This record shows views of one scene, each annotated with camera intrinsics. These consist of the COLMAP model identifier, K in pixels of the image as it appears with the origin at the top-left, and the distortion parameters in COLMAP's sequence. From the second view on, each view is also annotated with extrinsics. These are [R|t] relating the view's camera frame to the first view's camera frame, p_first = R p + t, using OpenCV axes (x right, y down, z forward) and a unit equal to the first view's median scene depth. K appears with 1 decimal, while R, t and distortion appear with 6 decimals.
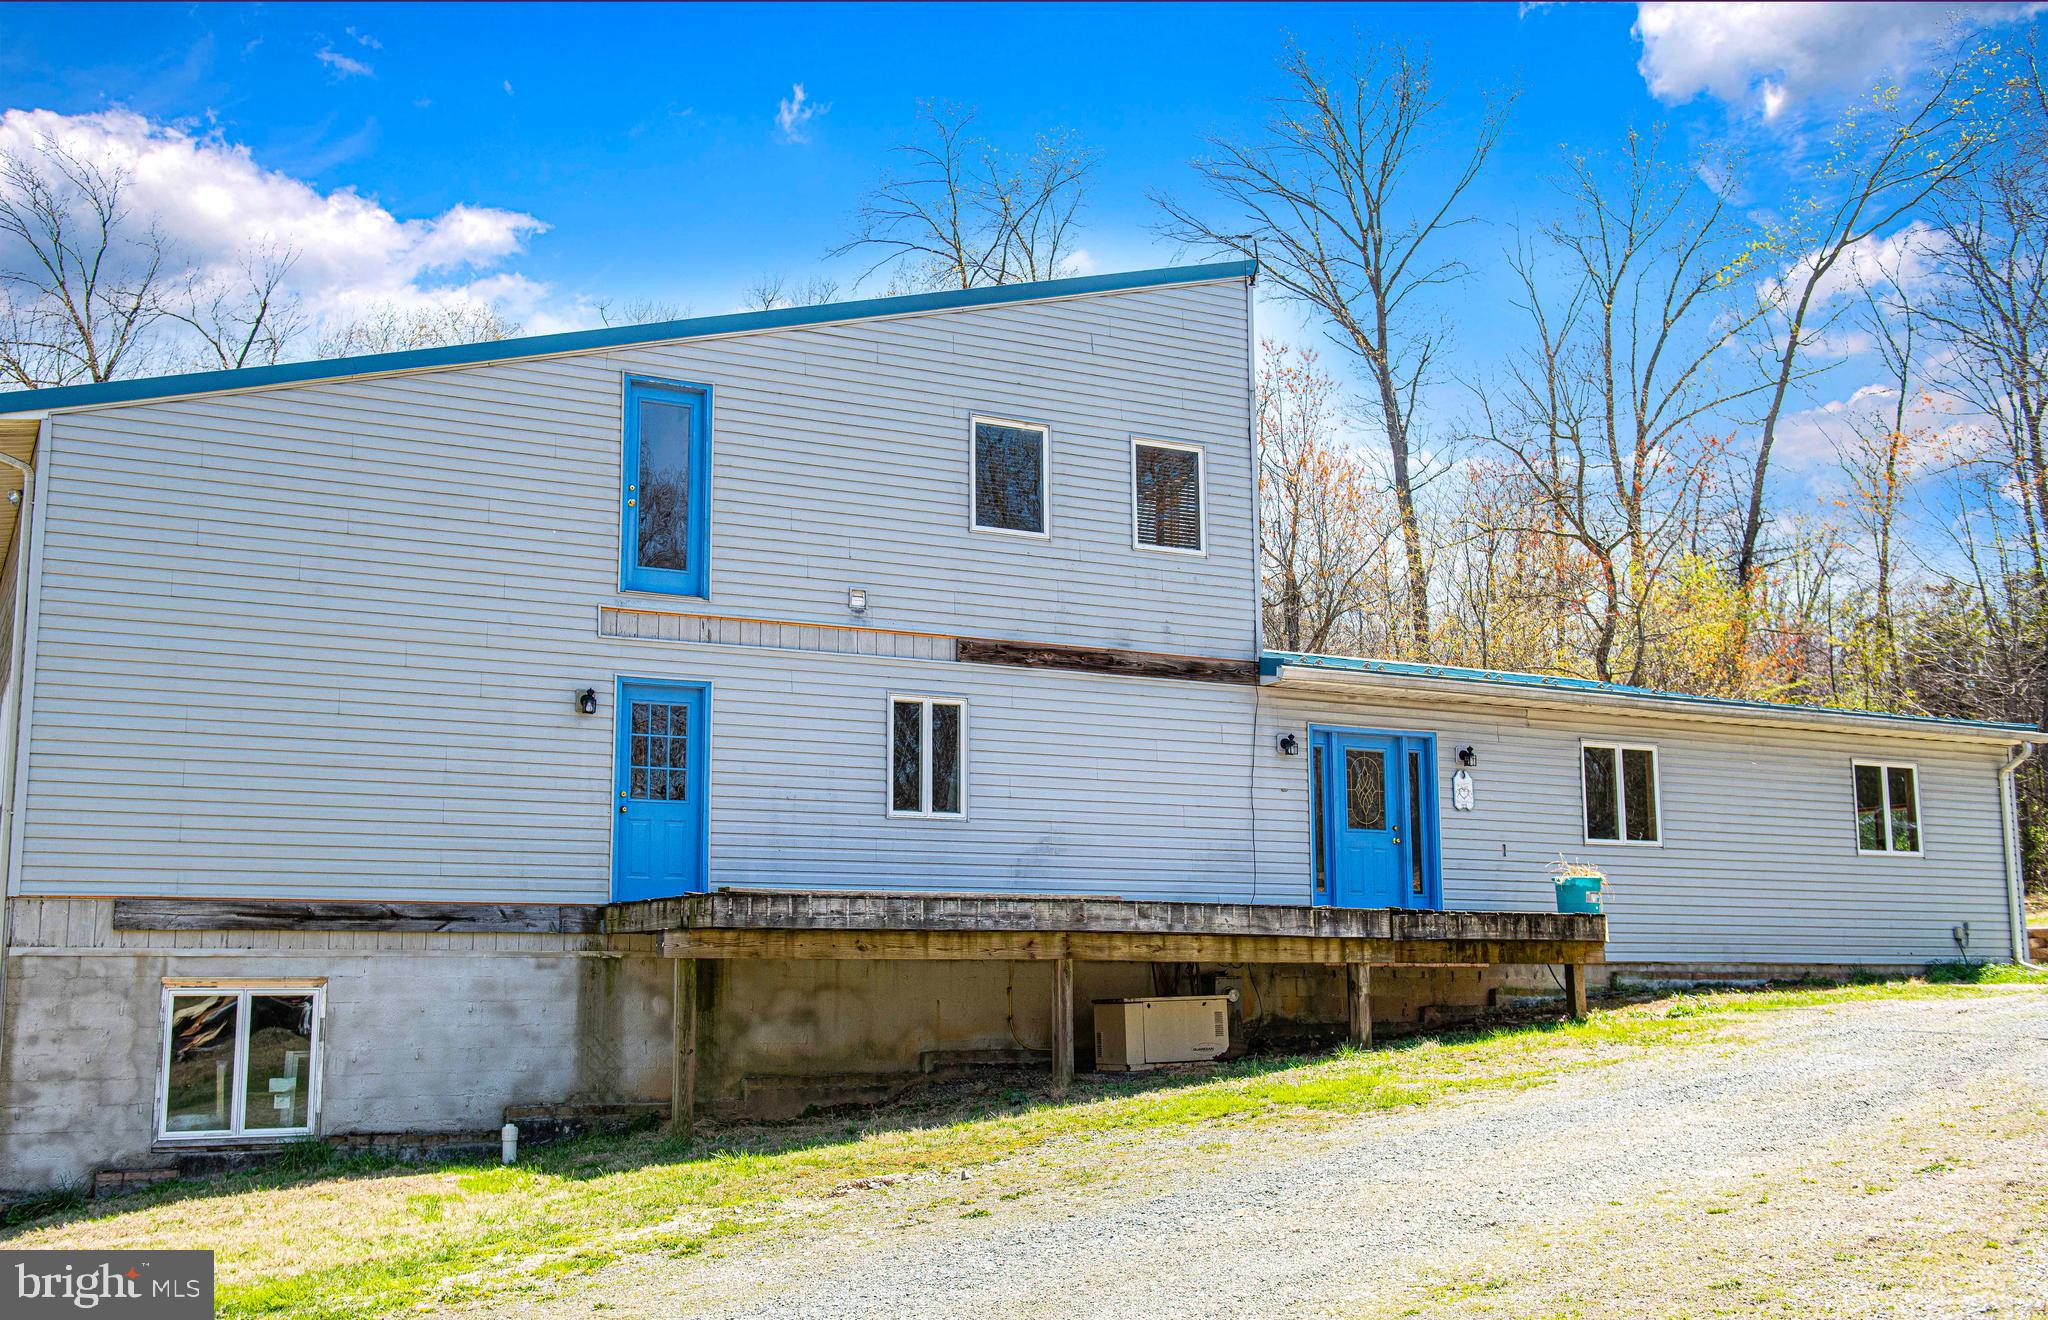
lens RADIAL K [[2130.9, 0, 1025.2], [0, 2130.9, 662.7], [0, 0, 1]] dist [-0.005167, 0.000000]
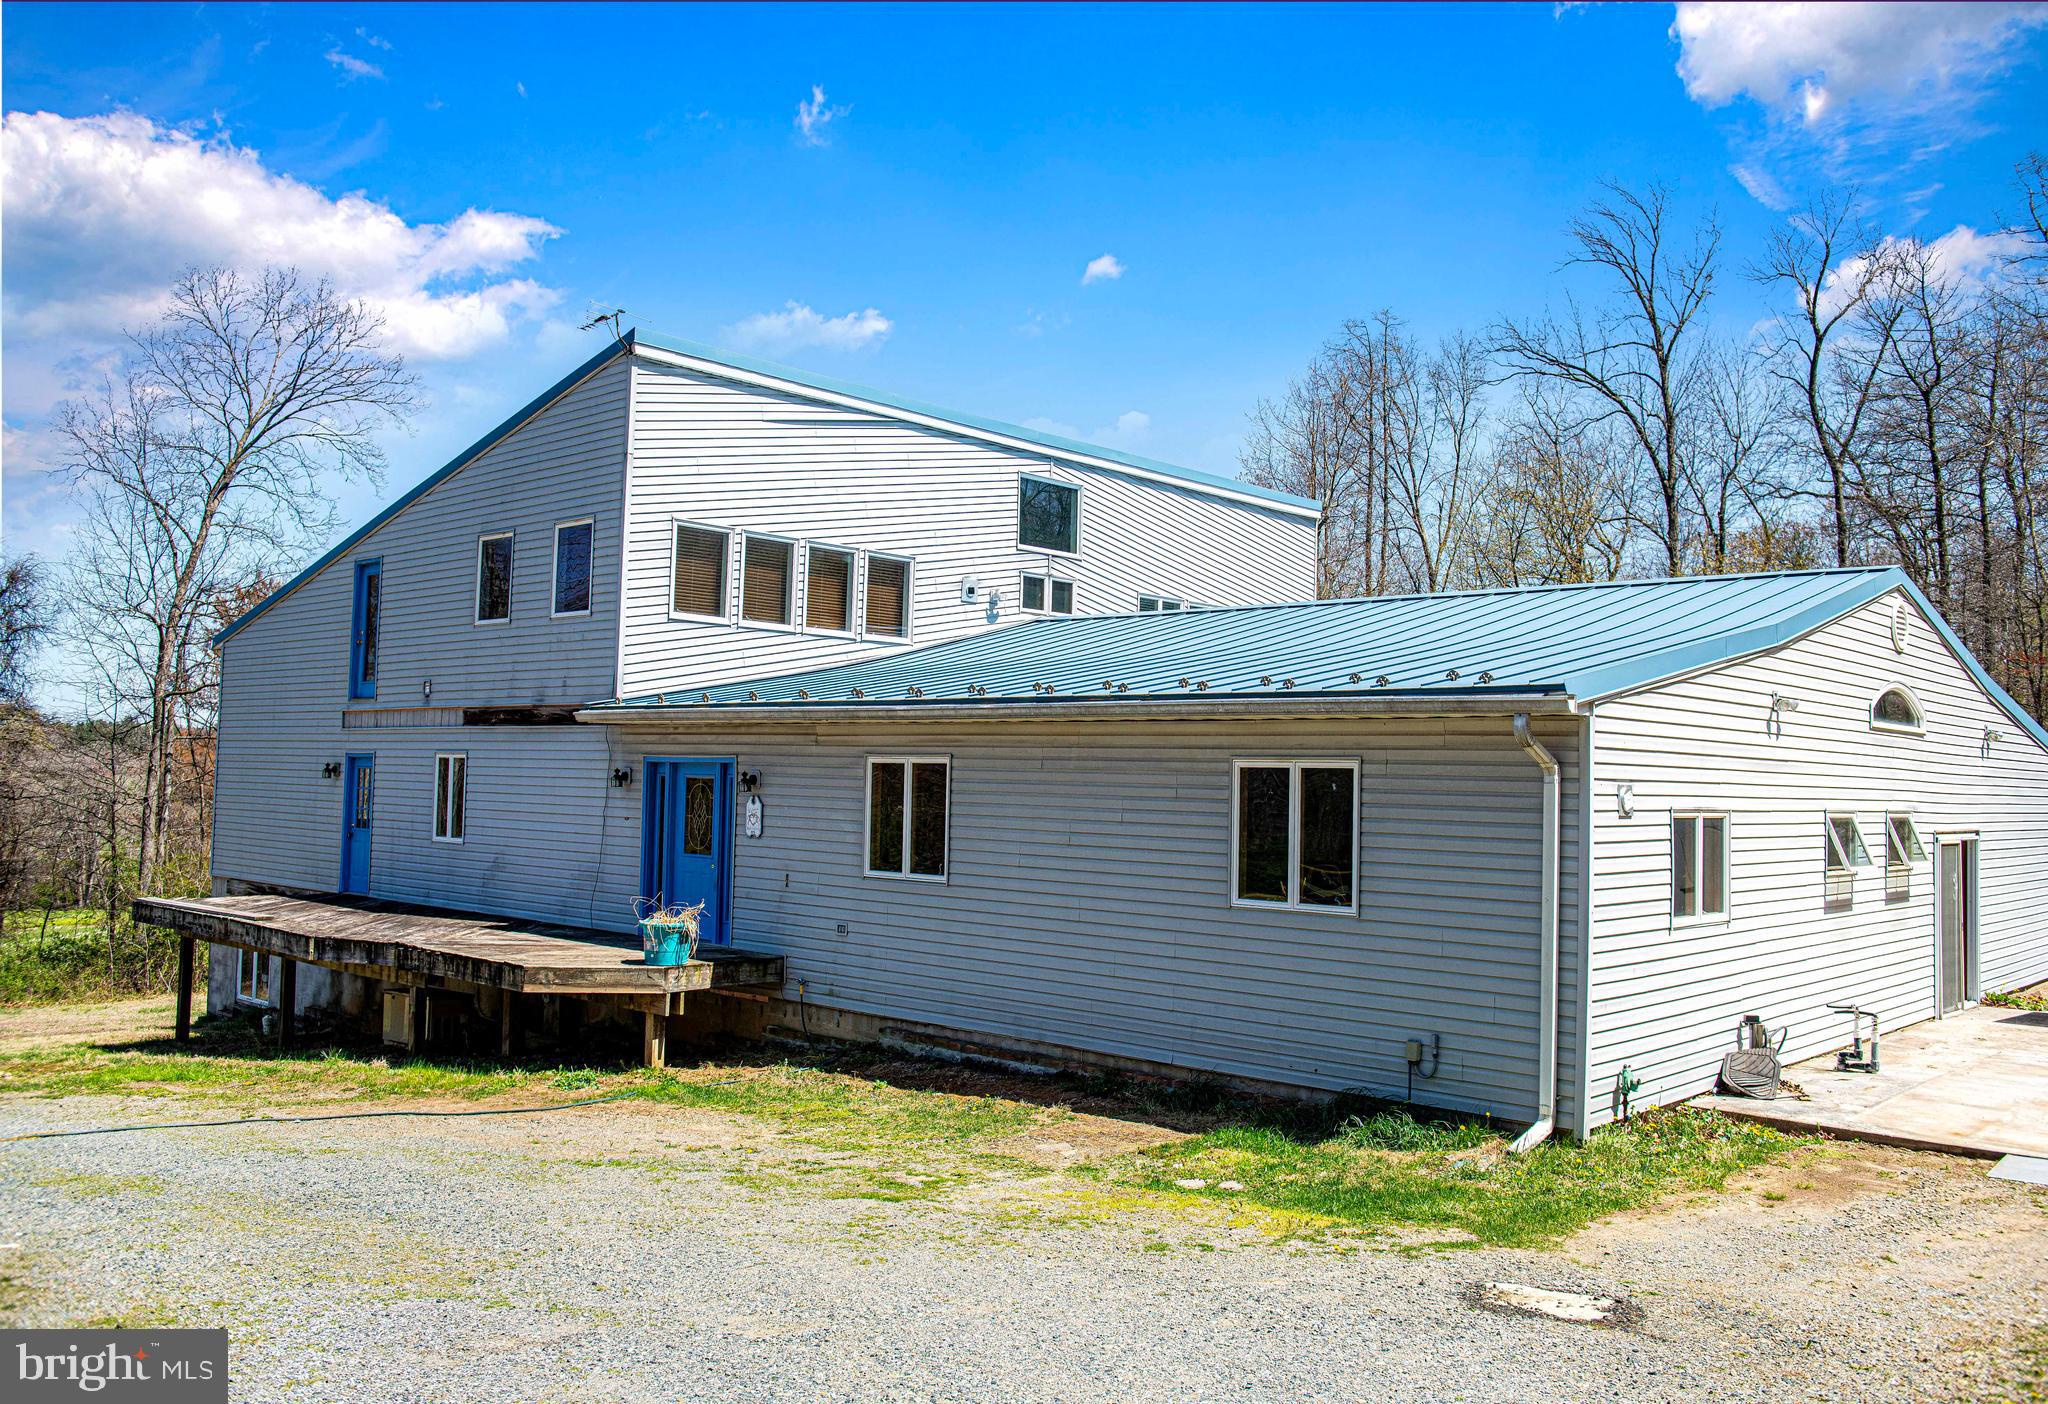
lens RADIAL K [[1639.9, 0, 1025.4], [0, 1639.9, 706.5], [0, 0, 1]] dist [-0.048614, -0.005845]
pose [[0.336758, -0.033370, -0.941000, 1.133064], [0.122720, 0.992403, 0.008726, 0.023303], [0.933560, -0.118418, 0.338295, 1.046161]]
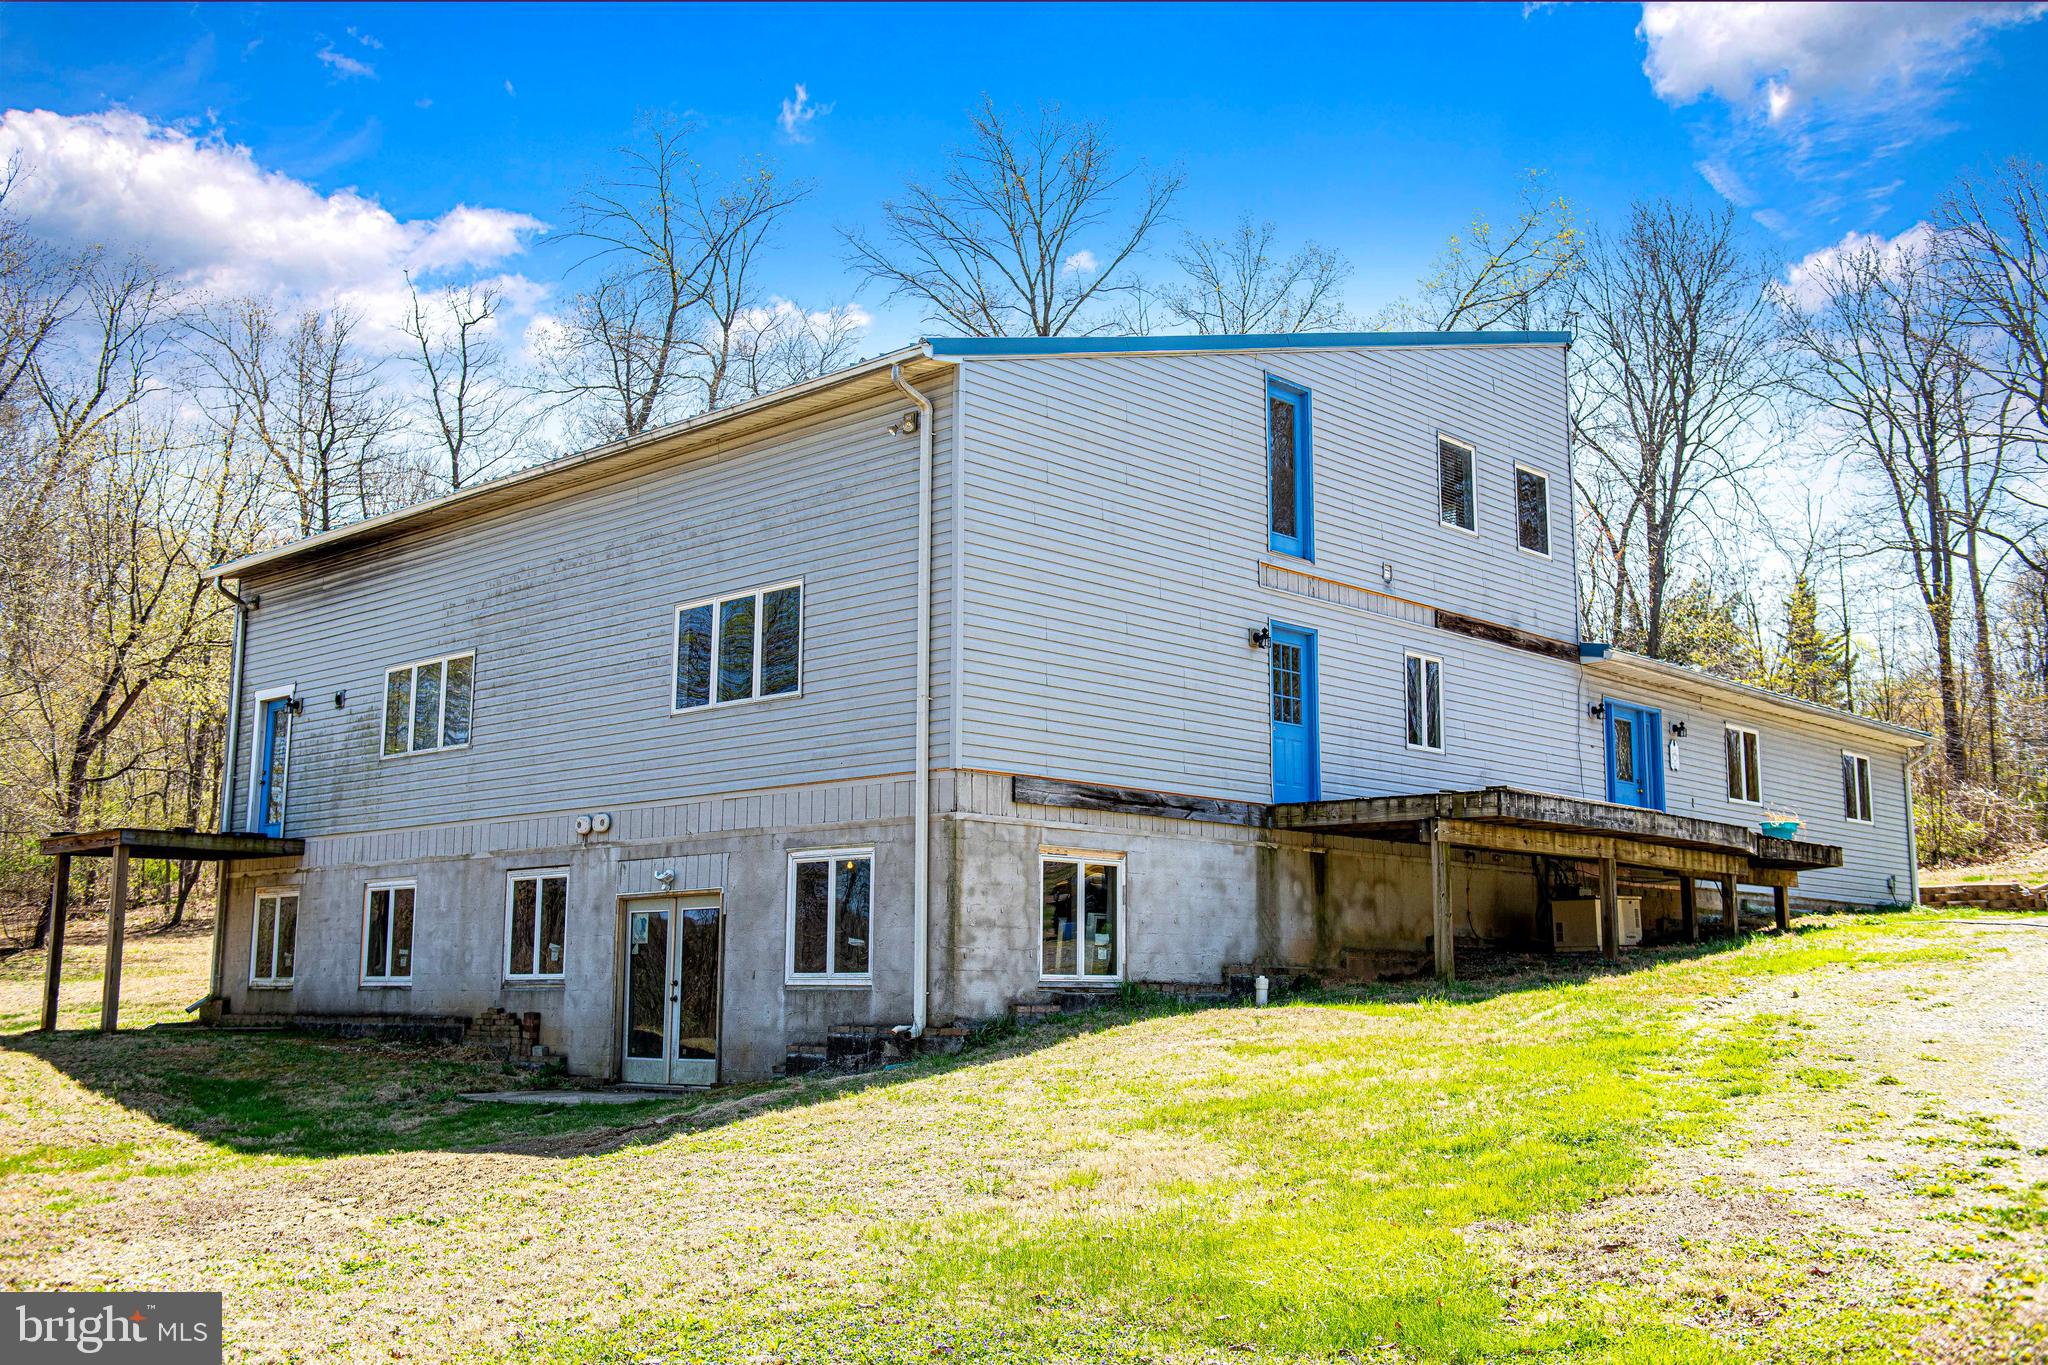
lens RADIAL K [[2017.0, 0, 1028.7], [0, 2017.0, 659.9], [0, 0, 1]] dist [-0.015647, 0.000000]
pose [[0.948155, 0.062789, 0.311543, -0.667226], [-0.059963, 0.998026, -0.018653, 0.058160], [-0.312099, -0.000995, 0.950049, -0.054541]]
